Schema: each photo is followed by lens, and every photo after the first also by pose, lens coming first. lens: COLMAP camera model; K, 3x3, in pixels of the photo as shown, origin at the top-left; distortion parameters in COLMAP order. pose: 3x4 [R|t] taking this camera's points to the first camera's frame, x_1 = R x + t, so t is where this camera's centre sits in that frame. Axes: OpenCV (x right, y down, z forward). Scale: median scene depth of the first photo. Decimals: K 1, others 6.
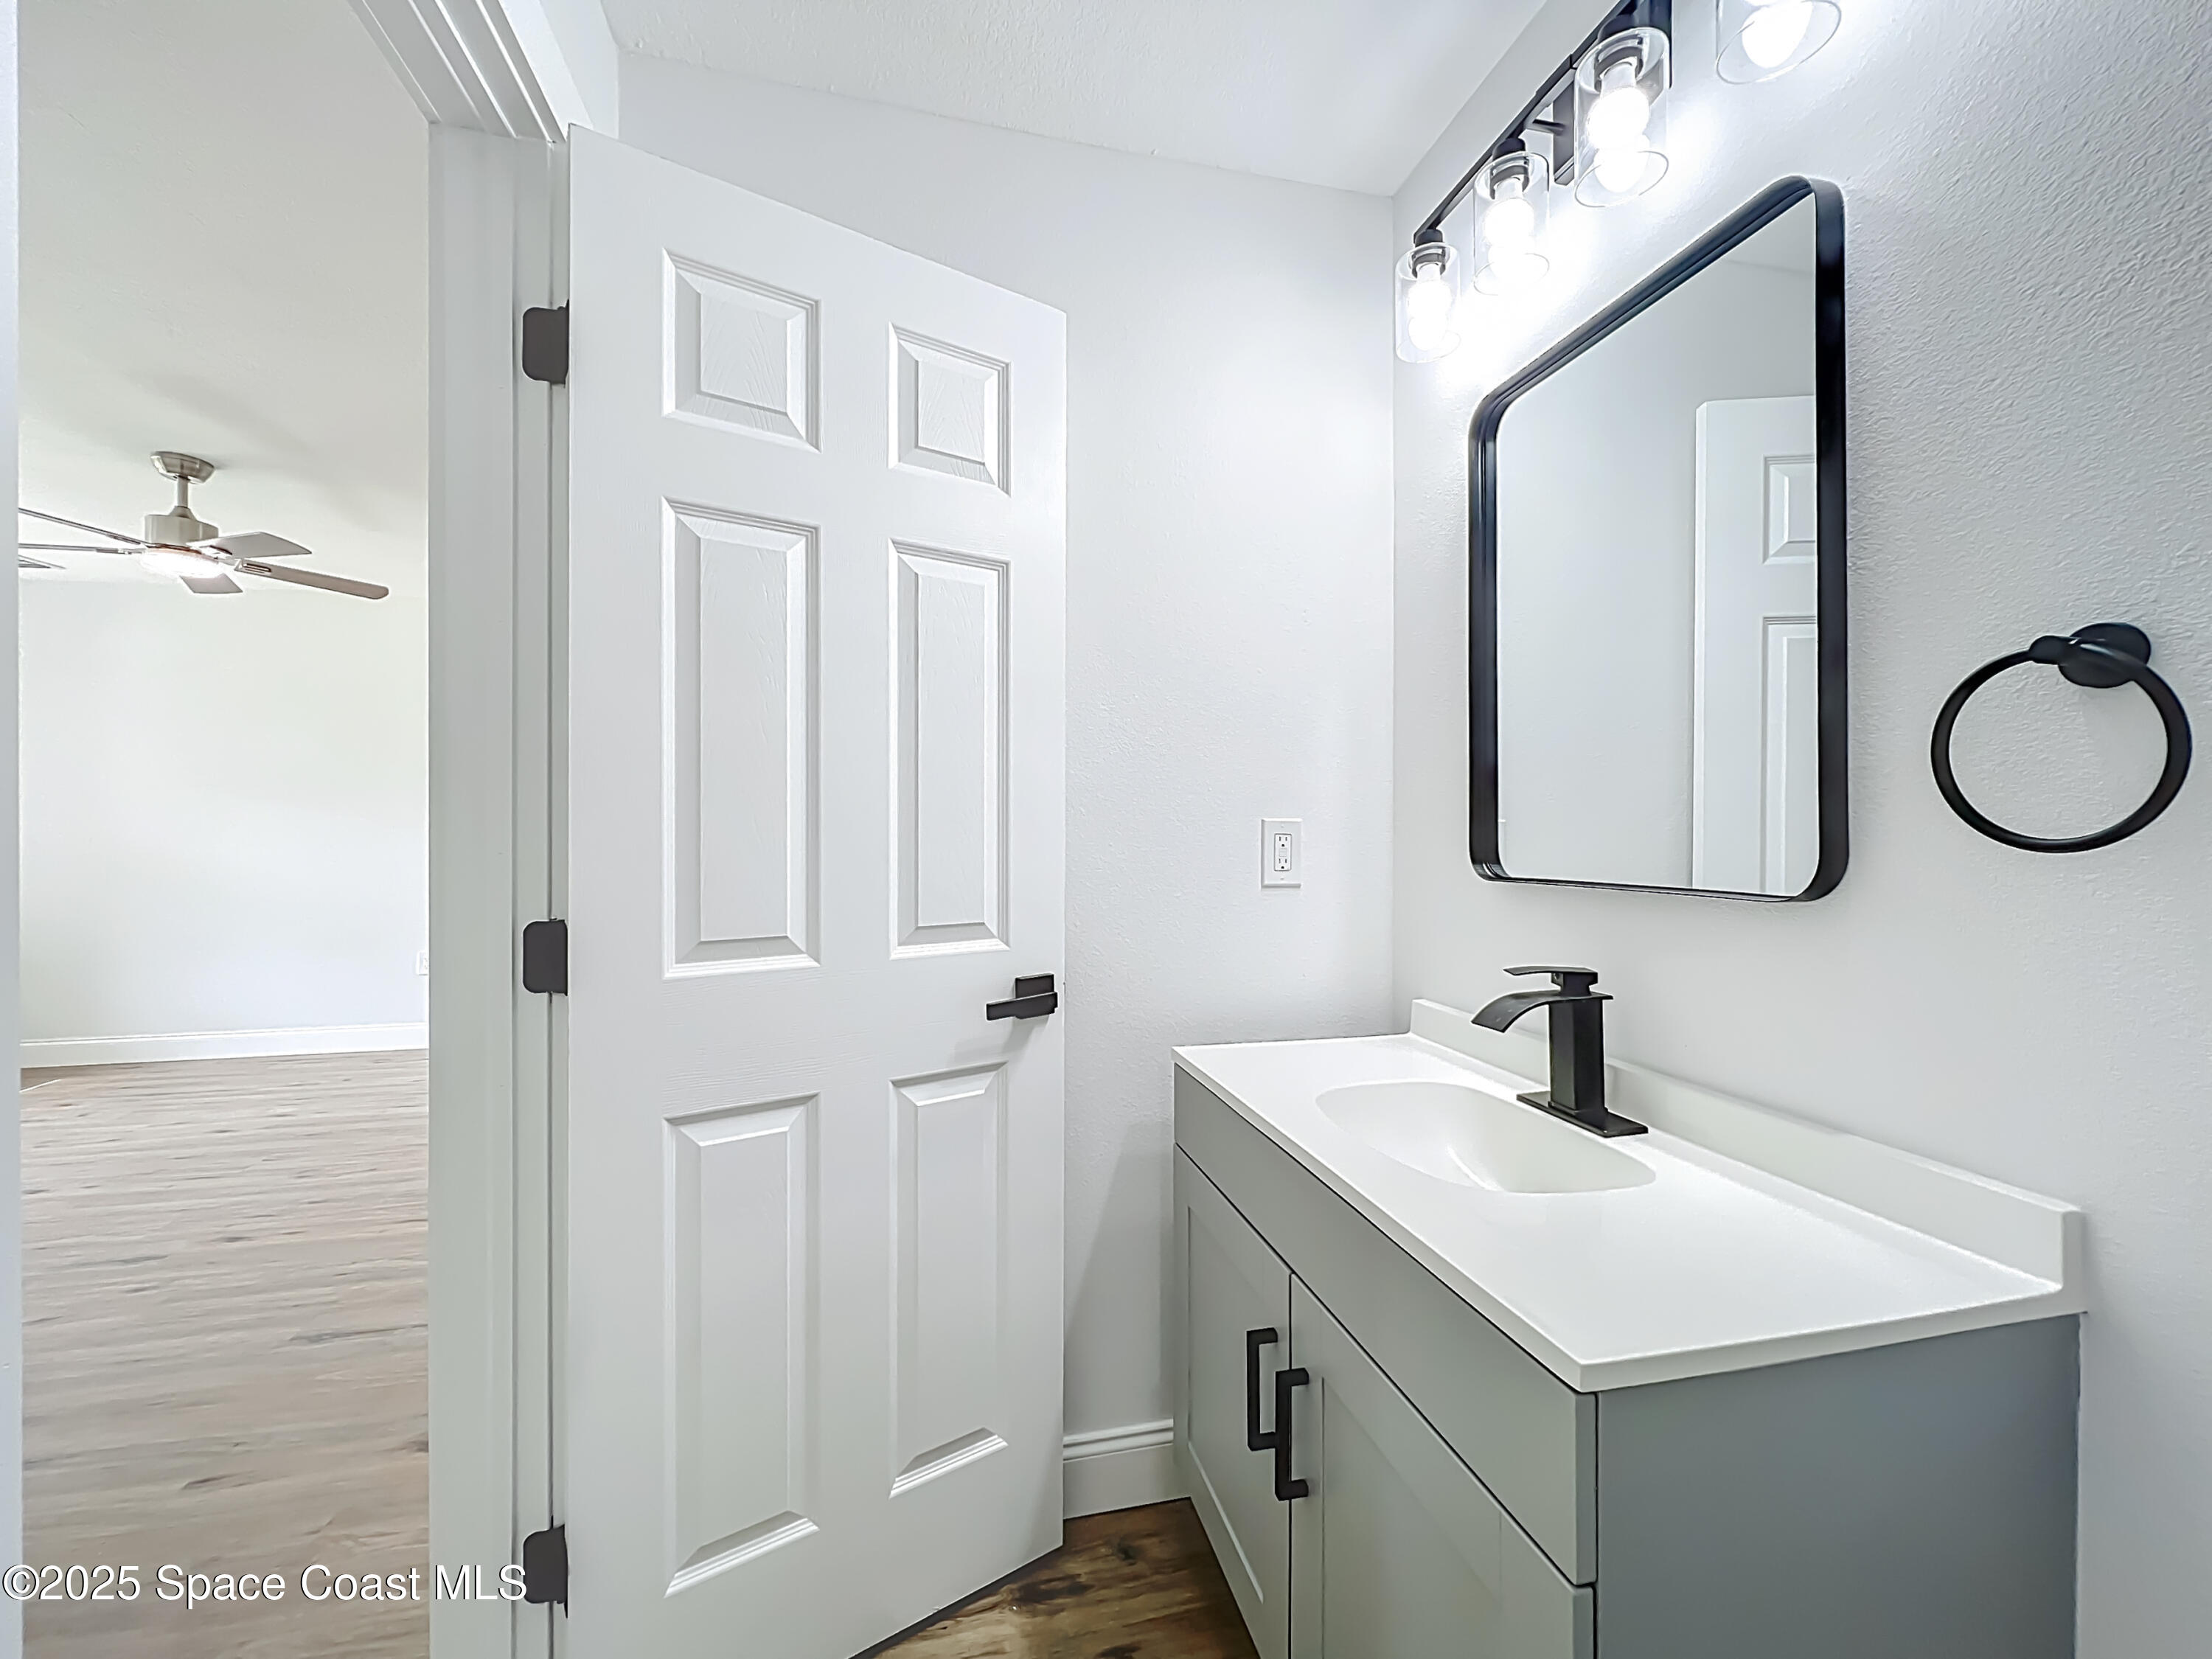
lens RADIAL K [[865.6, 0, 1097.2], [0, 865.6, 820.8], [0, 0, 1]] dist [0.000071, 0.000091]
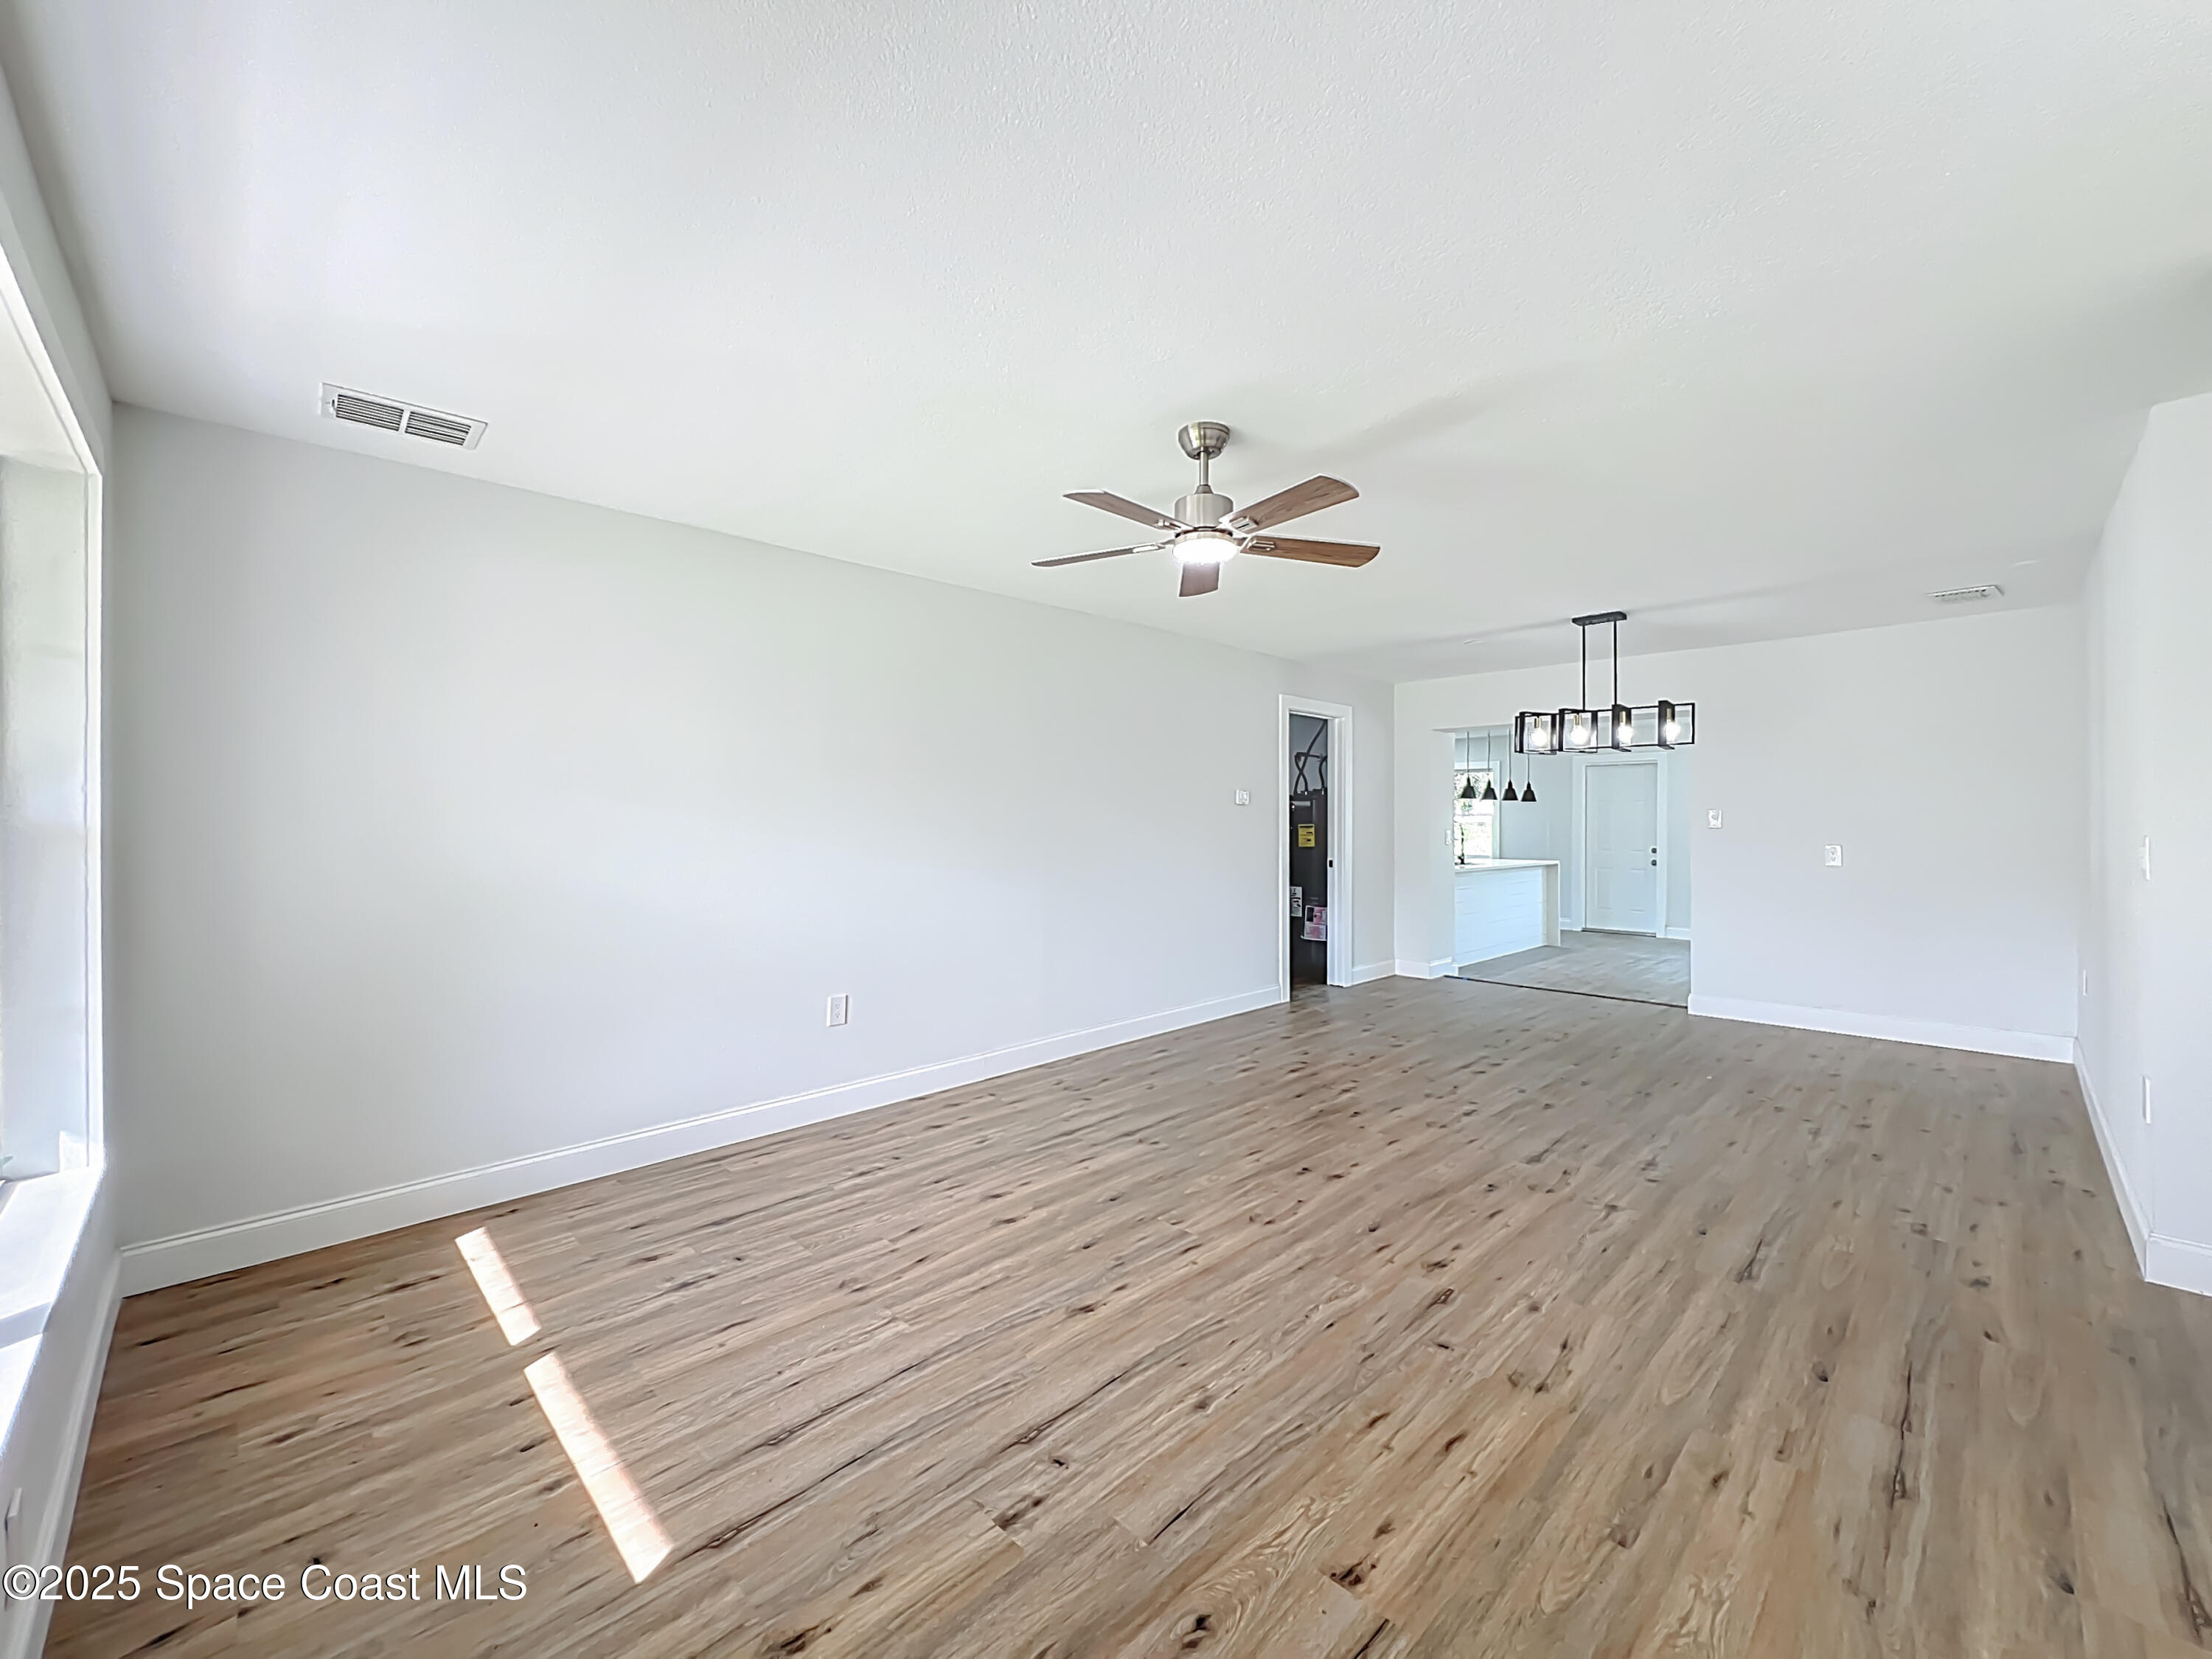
lens RADIAL K [[886.0, 0, 1101.3], [0, 886.0, 826.6], [0, 0, 1]] dist [-0.001716, -0.000174]
pose [[0.854922, -0.002654, 0.518750, -1.637709], [-0.003774, 0.999929, 0.011337, -0.019816], [-0.518743, -0.011650, 0.854851, 0.309883]]
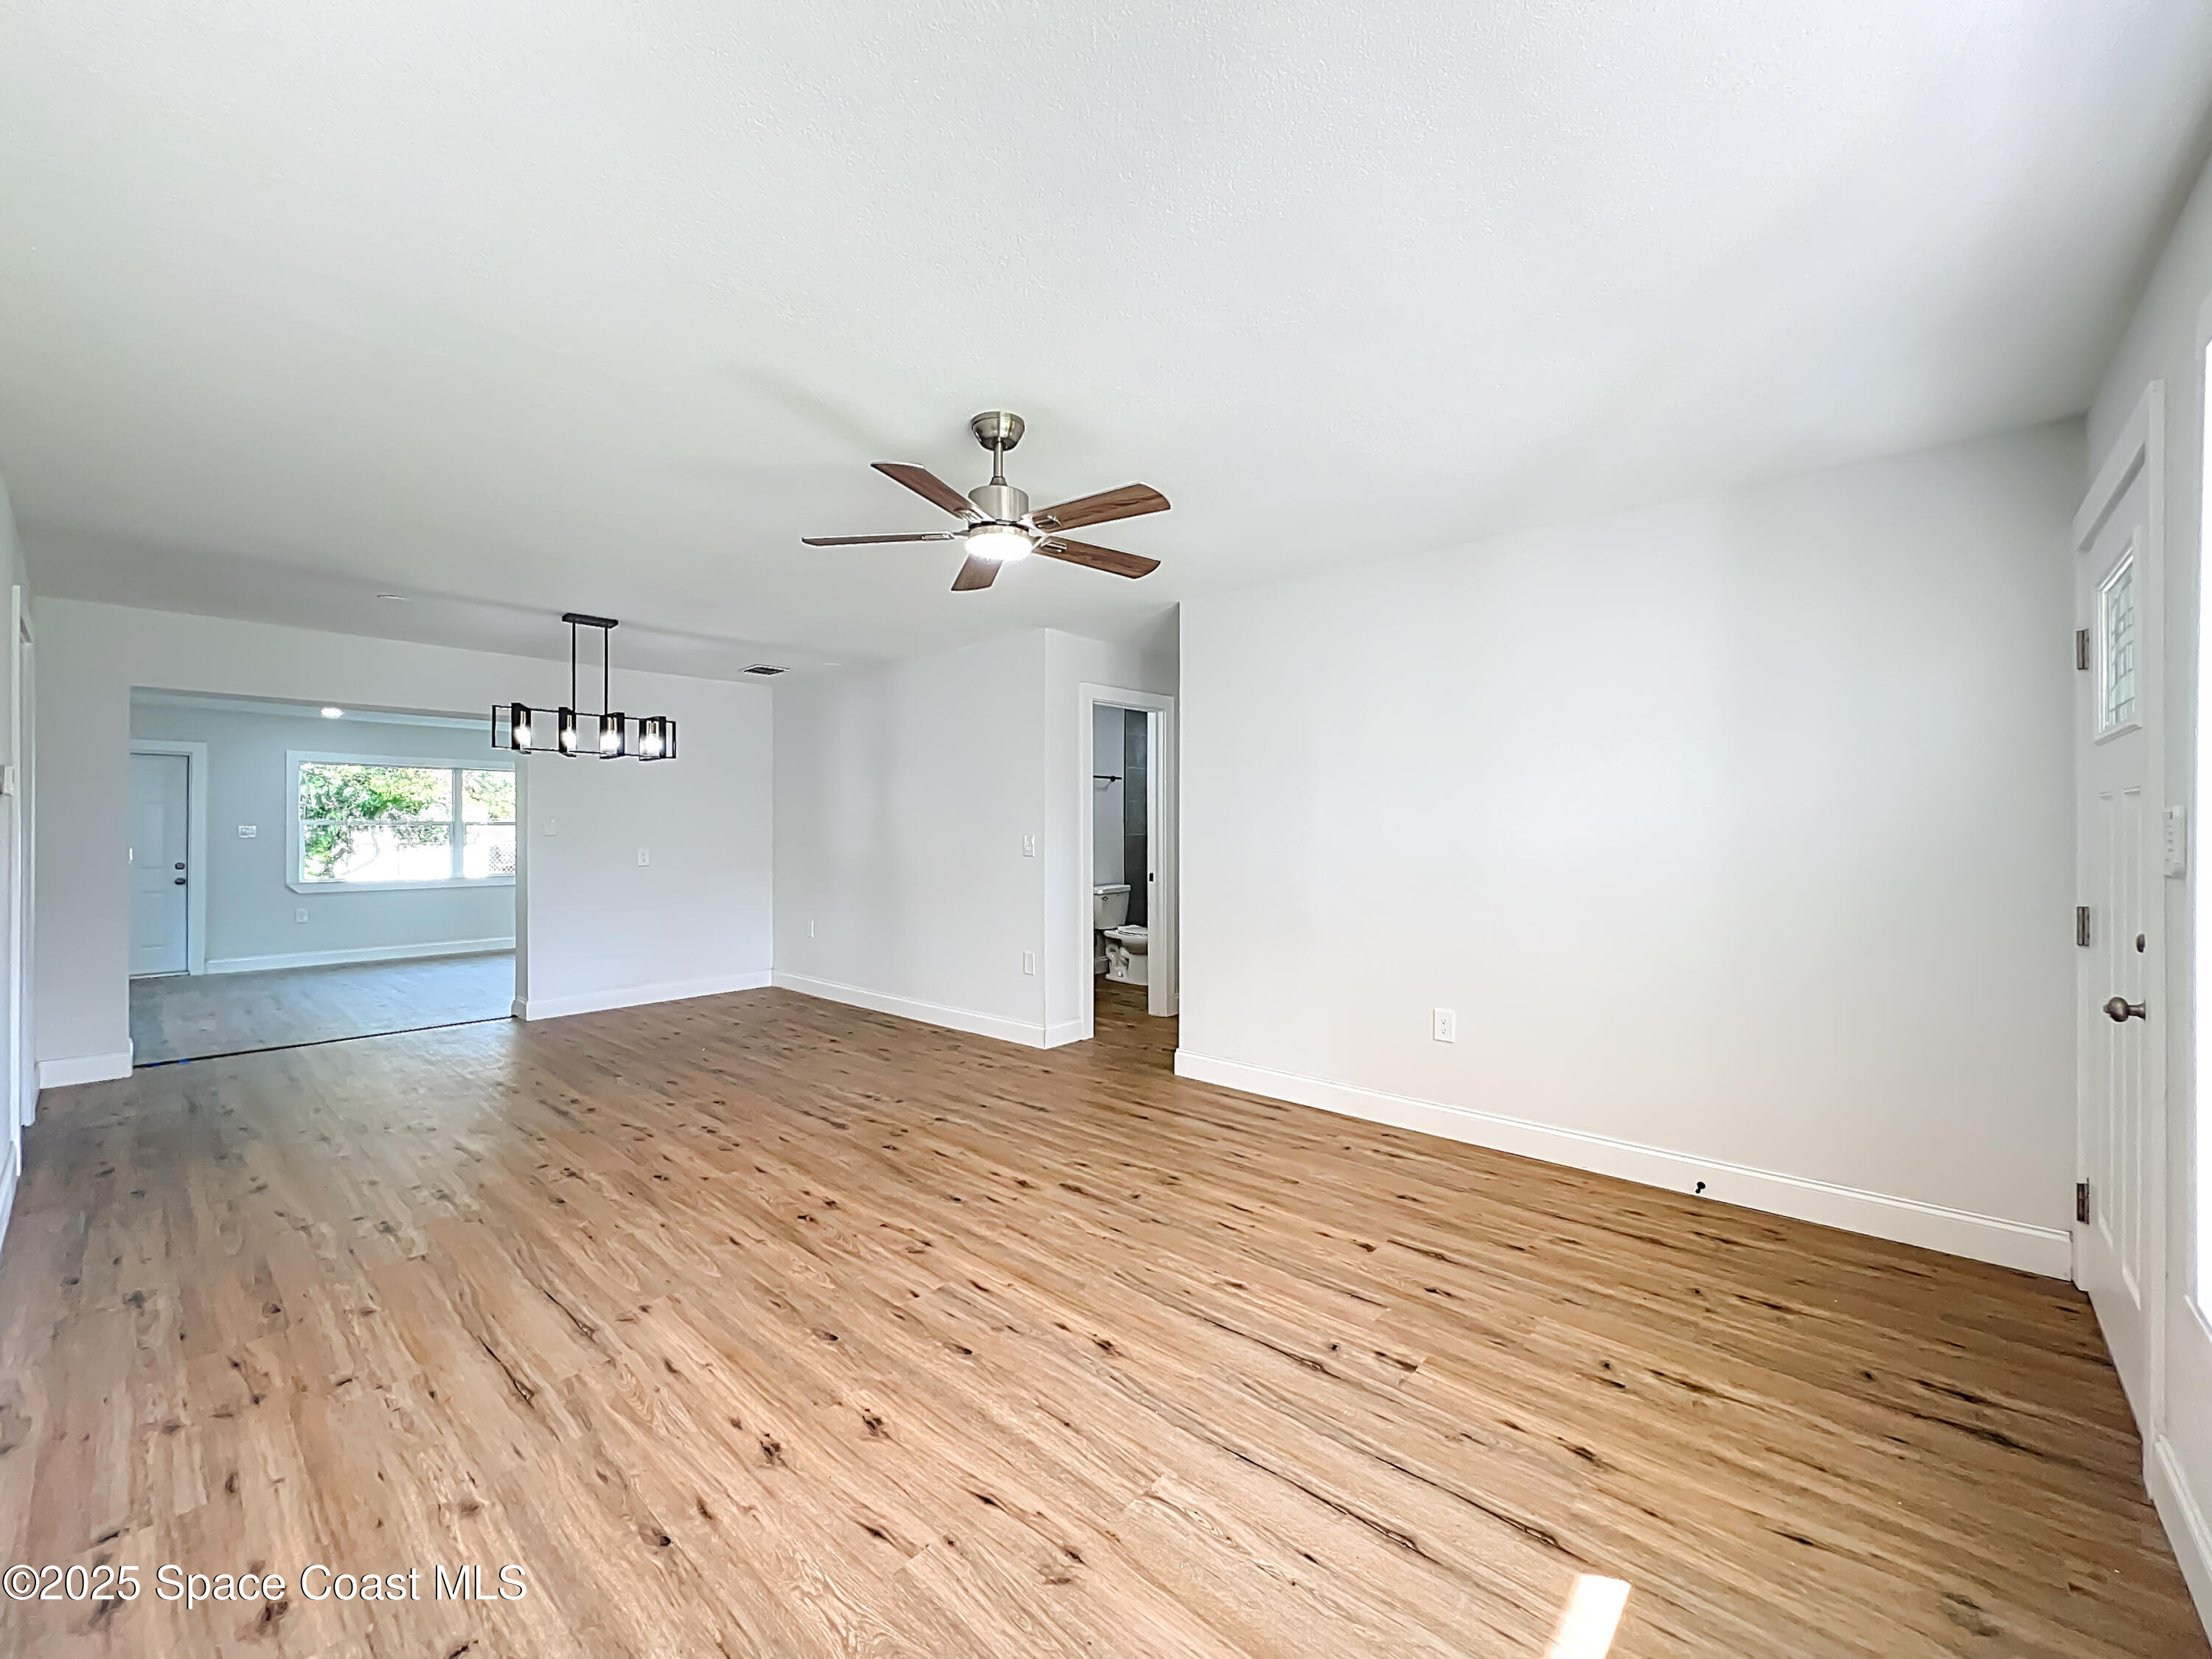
lens RADIAL K [[886.0, 0, 1101.3], [0, 886.0, 826.6], [0, 0, 1]] dist [-0.001716, -0.000174]
pose [[-0.570205, 0.002182, 0.821499, -1.853177], [-0.004009, 0.999977, -0.005438, -0.010295], [-0.821492, -0.006395, -0.570183, 1.443295]]
